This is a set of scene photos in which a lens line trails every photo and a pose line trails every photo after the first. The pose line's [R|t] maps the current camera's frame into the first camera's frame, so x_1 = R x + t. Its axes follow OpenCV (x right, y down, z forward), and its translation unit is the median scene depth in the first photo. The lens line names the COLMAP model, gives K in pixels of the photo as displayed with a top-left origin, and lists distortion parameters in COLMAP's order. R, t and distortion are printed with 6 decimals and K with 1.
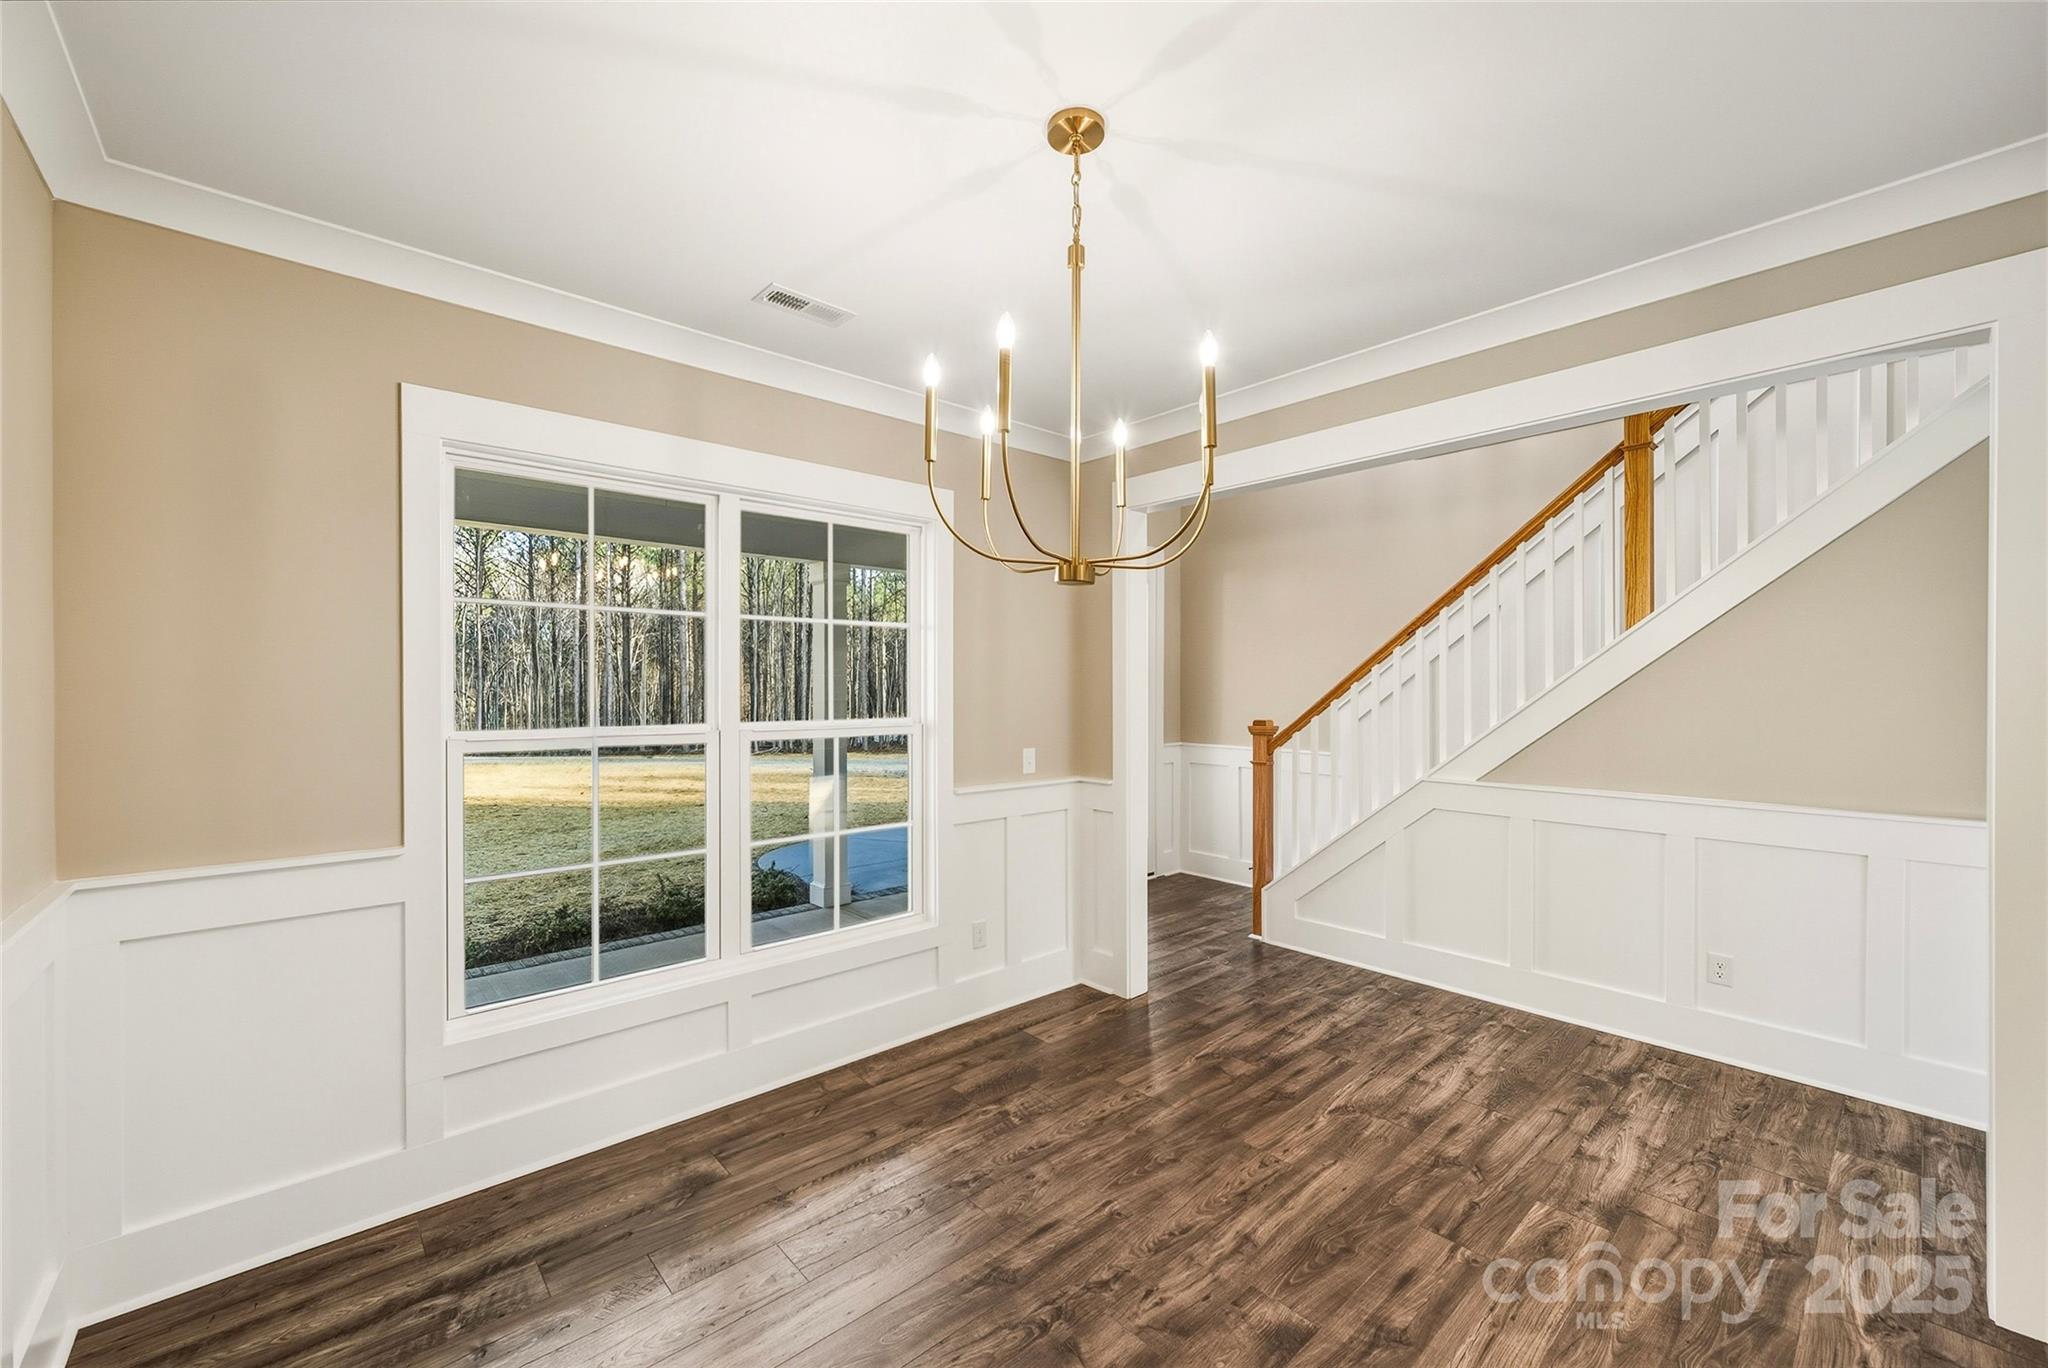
lens RADIAL K [[812.5, 0, 1024.0], [0, 812.5, 684.0], [0, 0, 1]] dist [-0.006513, -0.000224]
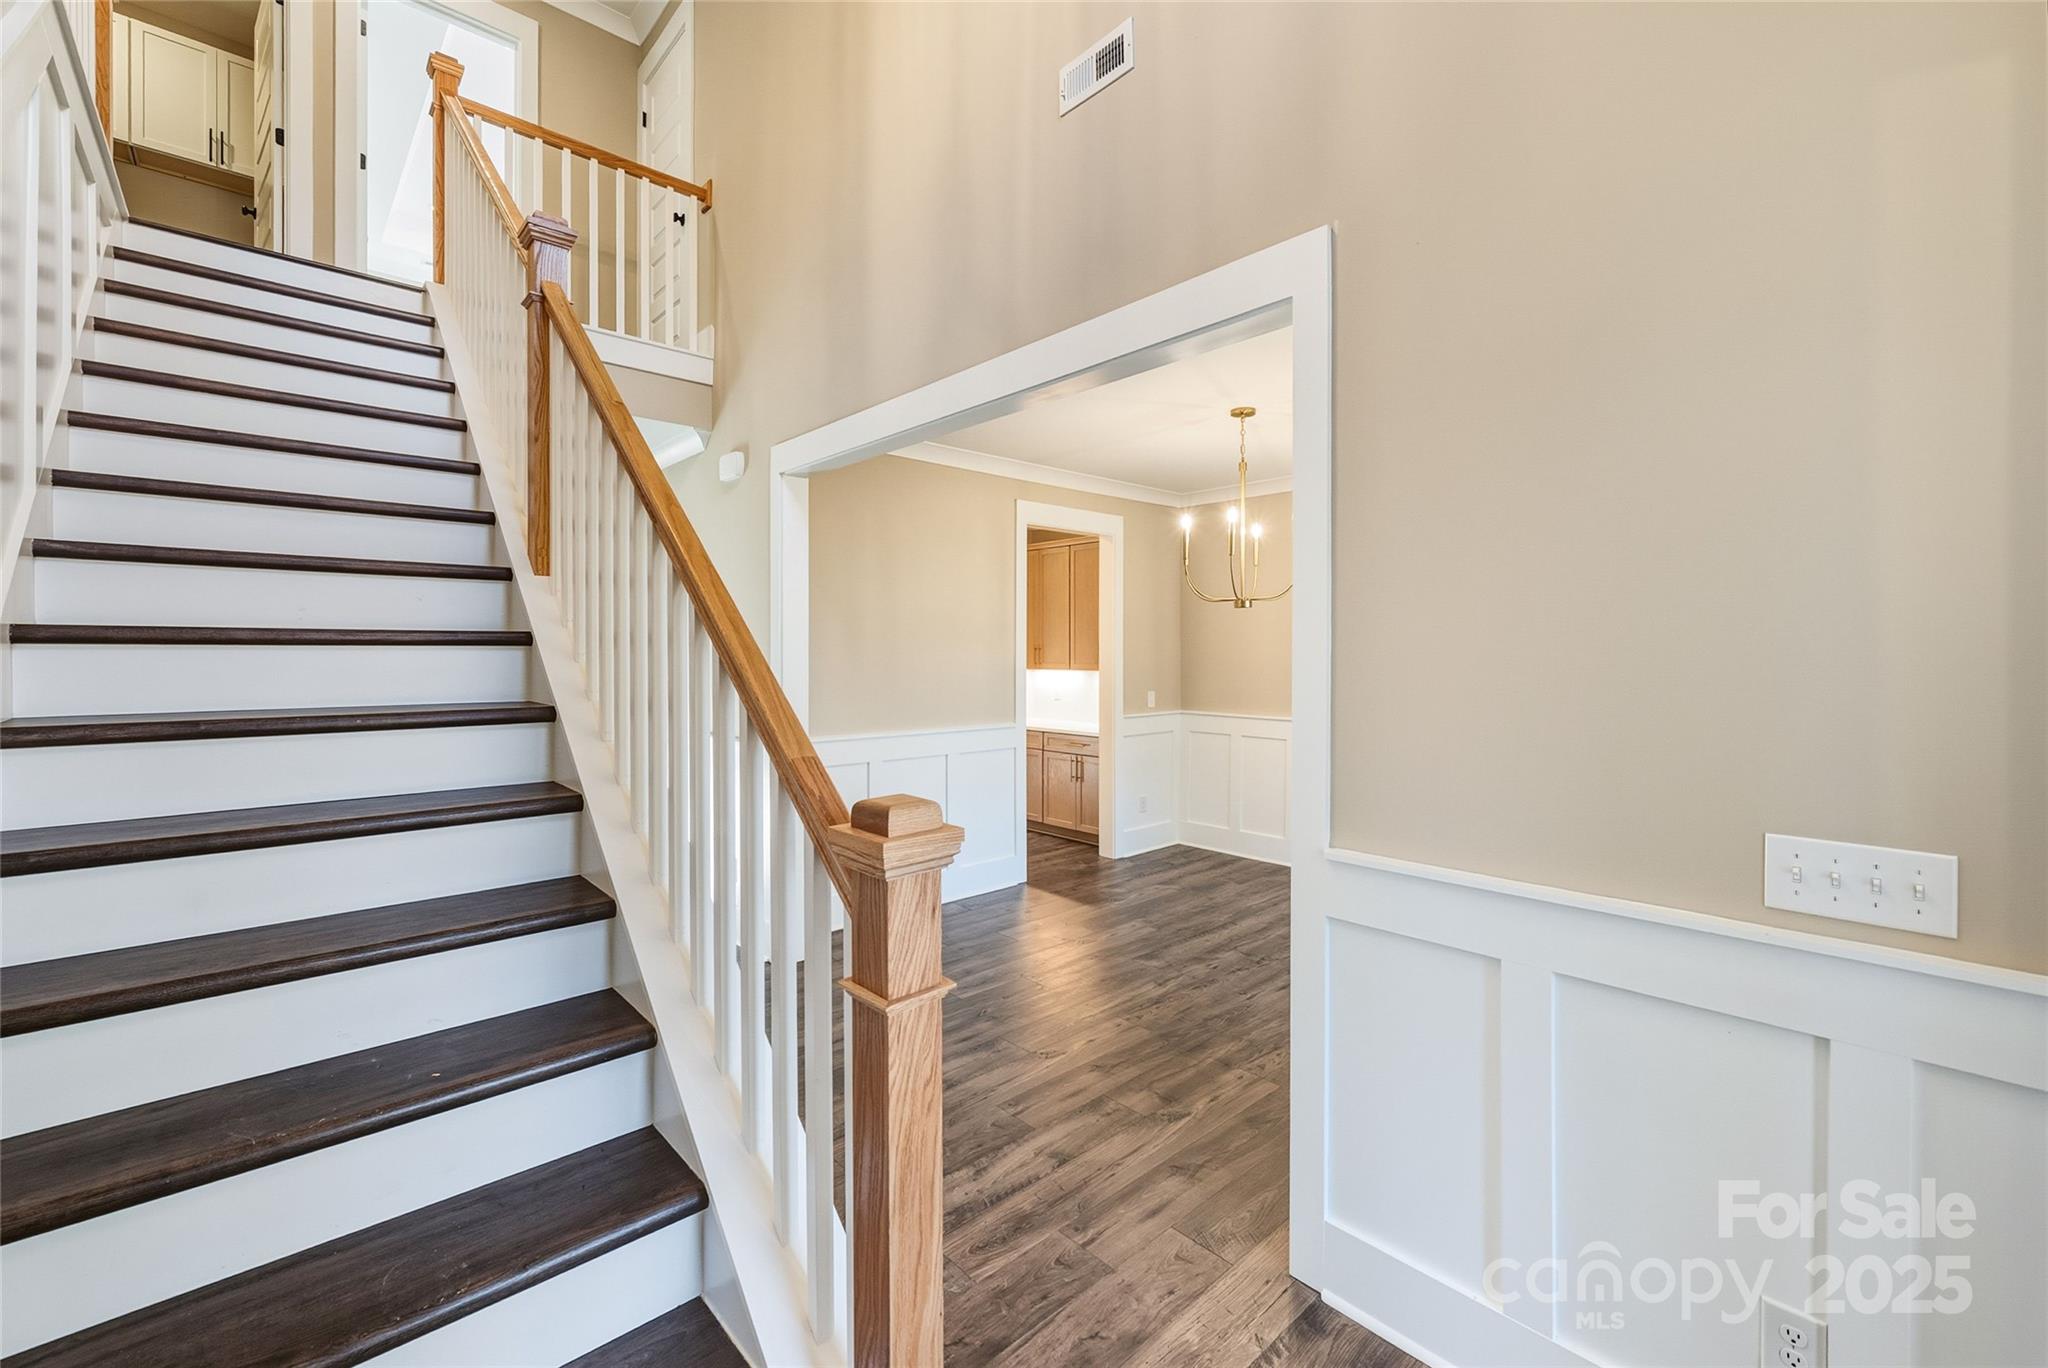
lens RADIAL K [[819.6, 0, 1019.9], [0, 819.6, 687.6], [0, 0, 1]] dist [-0.001667, -0.000094]
pose [[-0.999981, 0.004916, -0.003677, 0.422746], [0.004783, 0.999365, 0.035320, 0.009484], [0.003848, 0.035302, -0.999369, 1.984813]]
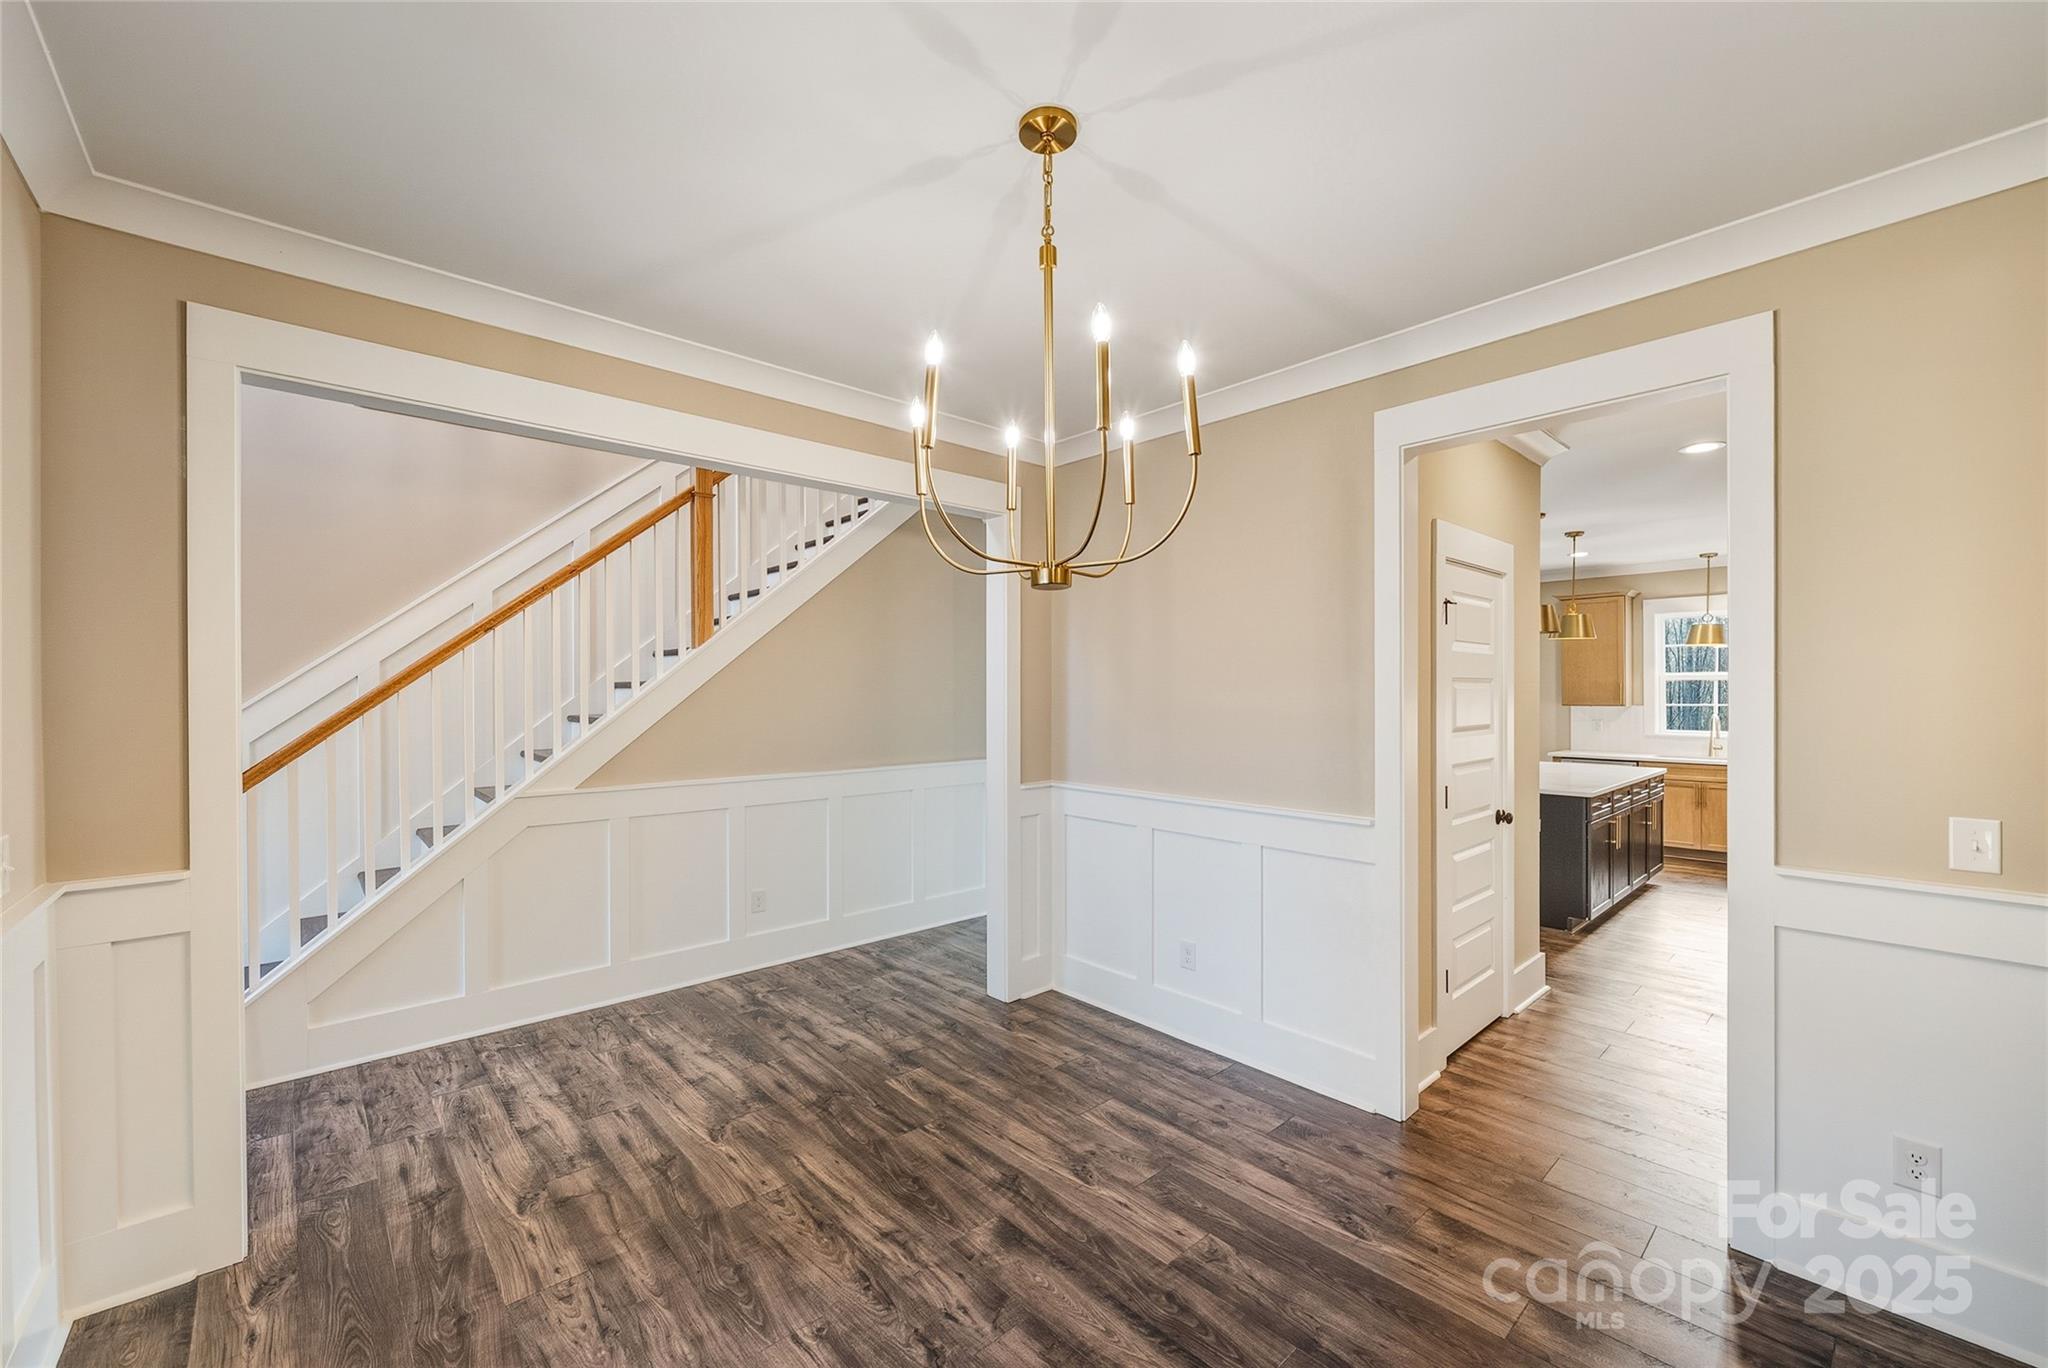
lens RADIAL K [[819.6, 0, 1019.9], [0, 819.6, 687.6], [0, 0, 1]] dist [-0.001667, -0.000094]
pose [[-0.007597, 0.005635, 0.999955, -0.564026], [-0.004018, 0.999976, -0.005665, 0.002645], [-0.999963, -0.004061, -0.007574, 0.628603]]
